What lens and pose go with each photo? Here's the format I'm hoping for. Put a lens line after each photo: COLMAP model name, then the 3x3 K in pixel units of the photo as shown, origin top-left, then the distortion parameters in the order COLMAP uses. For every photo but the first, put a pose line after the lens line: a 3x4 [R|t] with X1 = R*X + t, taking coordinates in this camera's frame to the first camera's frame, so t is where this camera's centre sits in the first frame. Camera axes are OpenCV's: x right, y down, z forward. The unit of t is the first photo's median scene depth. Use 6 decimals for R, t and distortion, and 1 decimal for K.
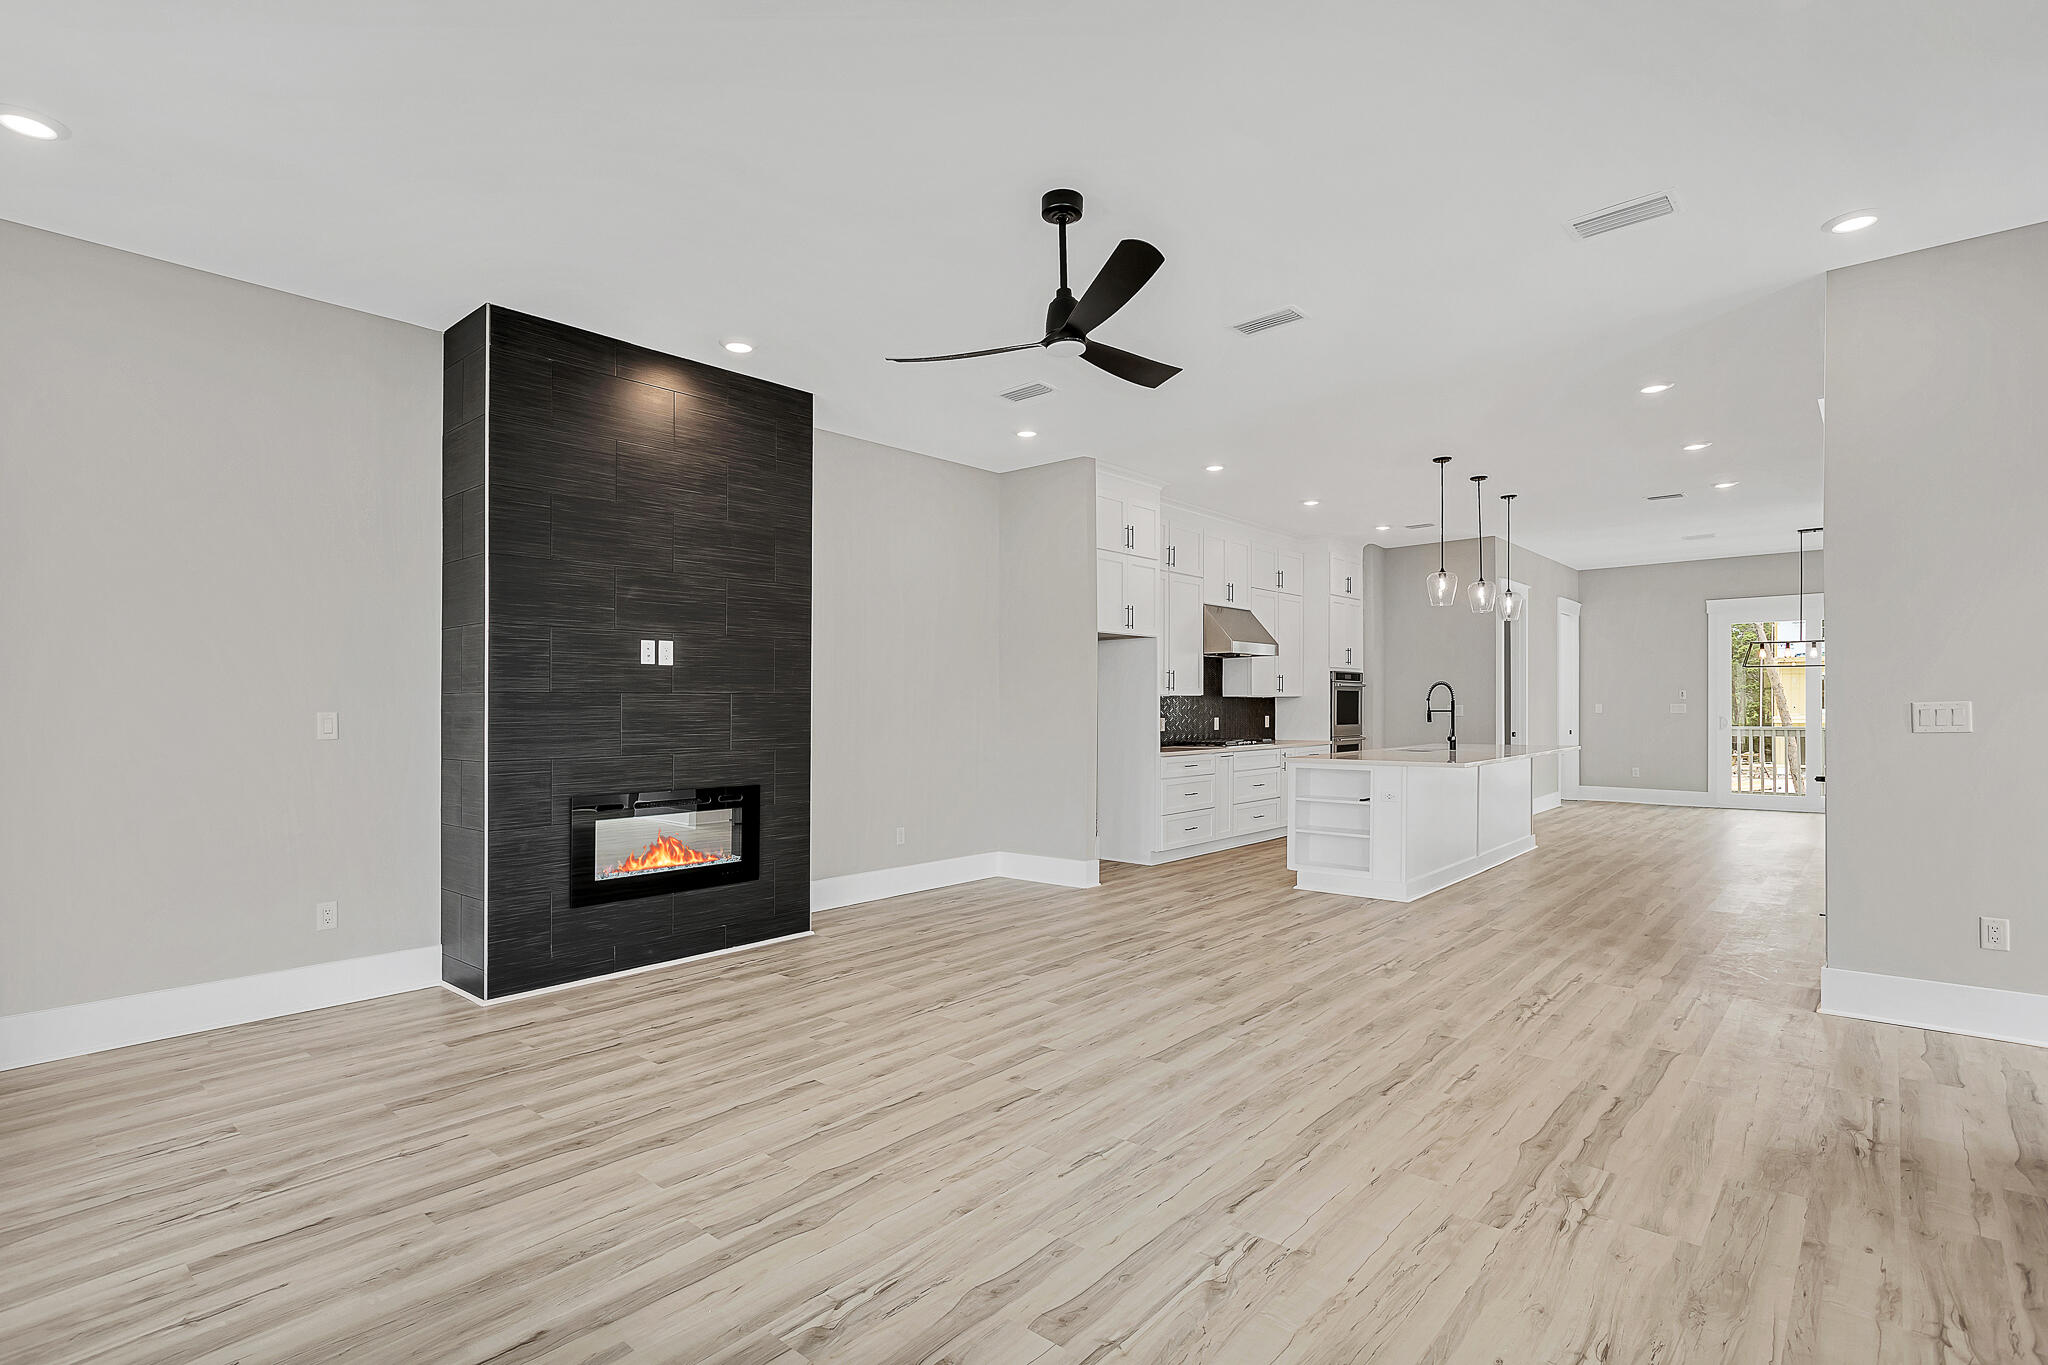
lens RADIAL K [[996.0, 0, 1019.5], [0, 996.0, 700.4], [0, 0, 1]] dist [-0.013251, -0.000093]
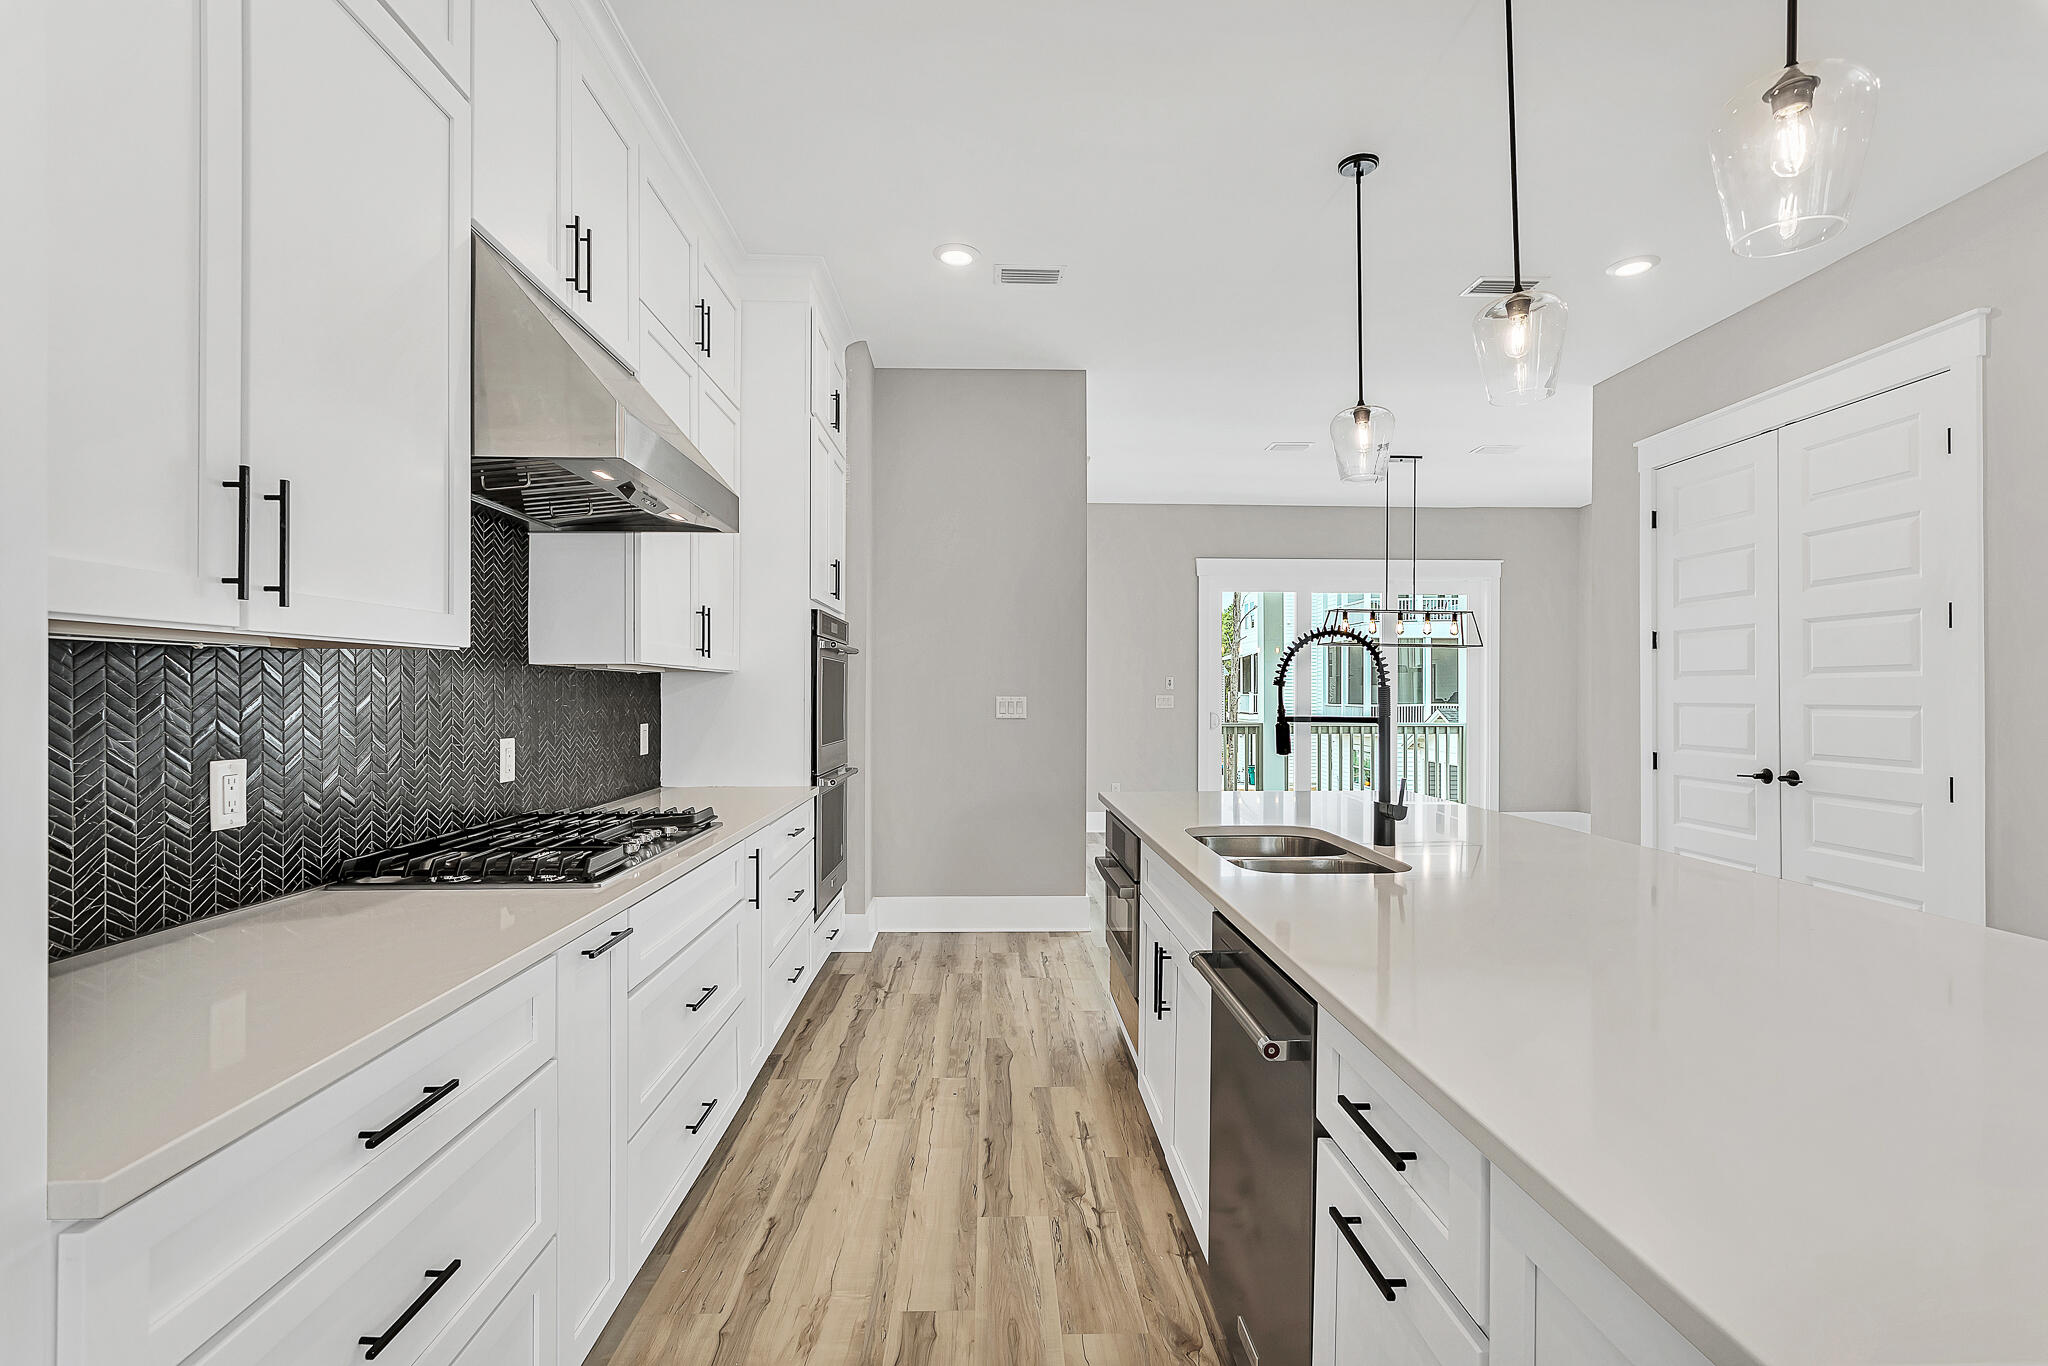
lens RADIAL K [[996.0, 0, 1024.5], [0, 996.0, 691.1], [0, 0, 1]] dist [-0.013251, -0.000093]
pose [[0.739765, 0.009080, 0.672804, 0.225374], [-0.011298, 0.999936, -0.001073, 0.005018], [-0.672770, -0.006807, 0.739820, 1.326240]]
